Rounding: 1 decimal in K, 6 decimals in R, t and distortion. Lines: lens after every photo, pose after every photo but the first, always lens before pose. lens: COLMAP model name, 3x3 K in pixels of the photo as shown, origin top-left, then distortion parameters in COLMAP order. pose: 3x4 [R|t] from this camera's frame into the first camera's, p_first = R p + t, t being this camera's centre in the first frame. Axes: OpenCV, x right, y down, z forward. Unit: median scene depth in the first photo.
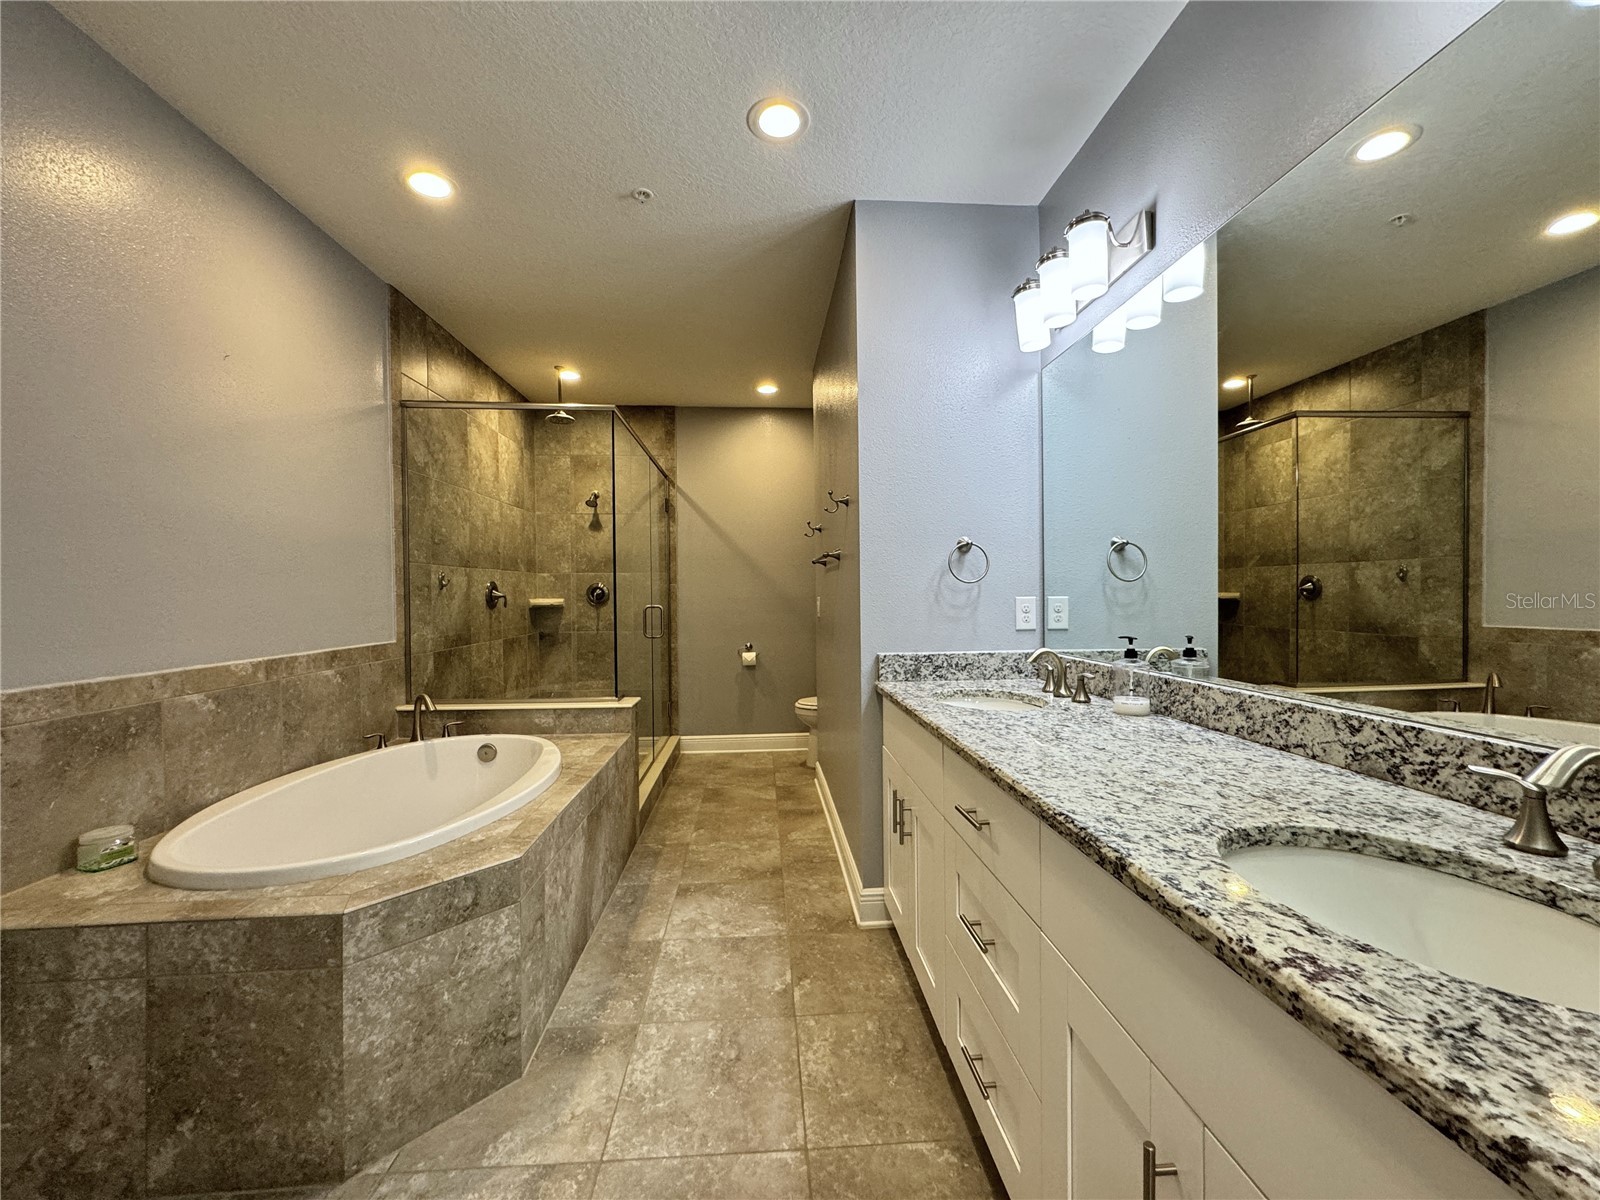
lens RADIAL K [[649.5, 0, 783.6], [0, 649.5, 600.1], [0, 0, 1]] dist [-0.003723, -0.000164]
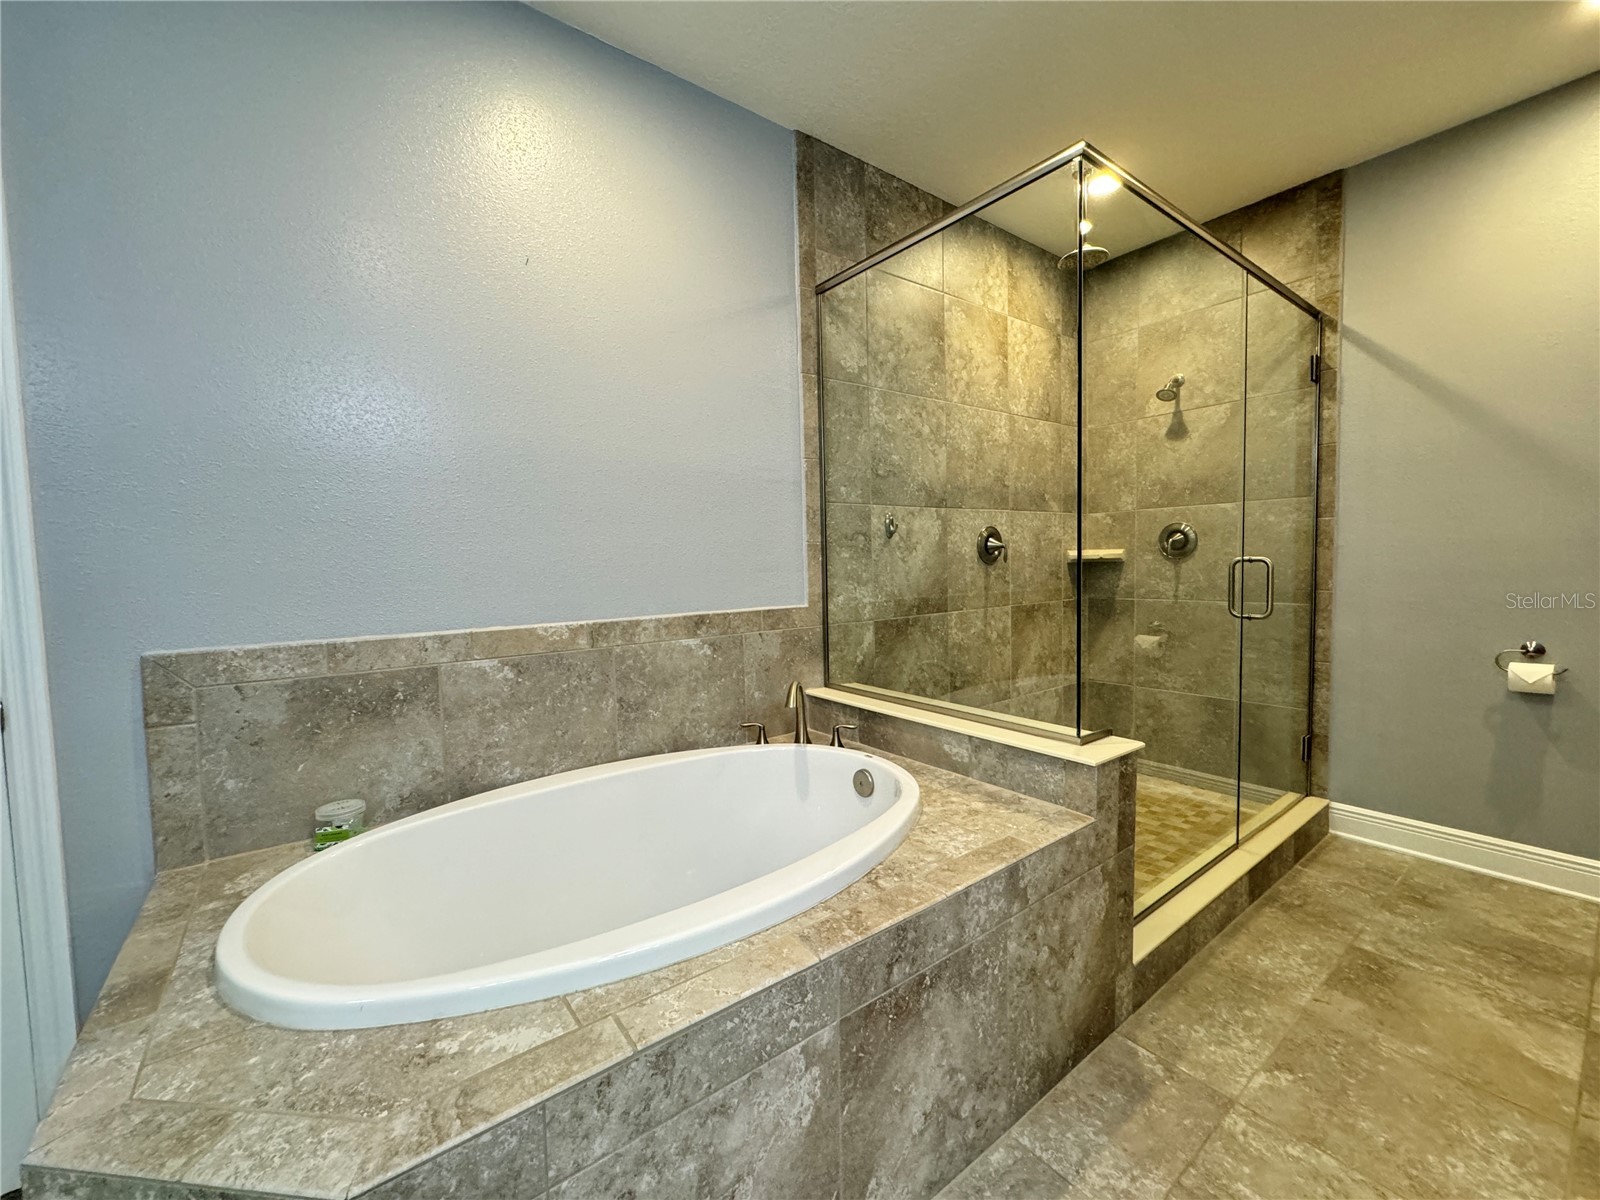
lens RADIAL K [[649.5, 0, 783.6], [0, 649.5, 600.1], [0, 0, 1]] dist [-0.003723, -0.000164]
pose [[0.569394, 0.044322, -0.820869, 0.024302], [0.009991, 0.998099, 0.060822, 0.009696], [0.822004, -0.042833, 0.567869, 0.530986]]
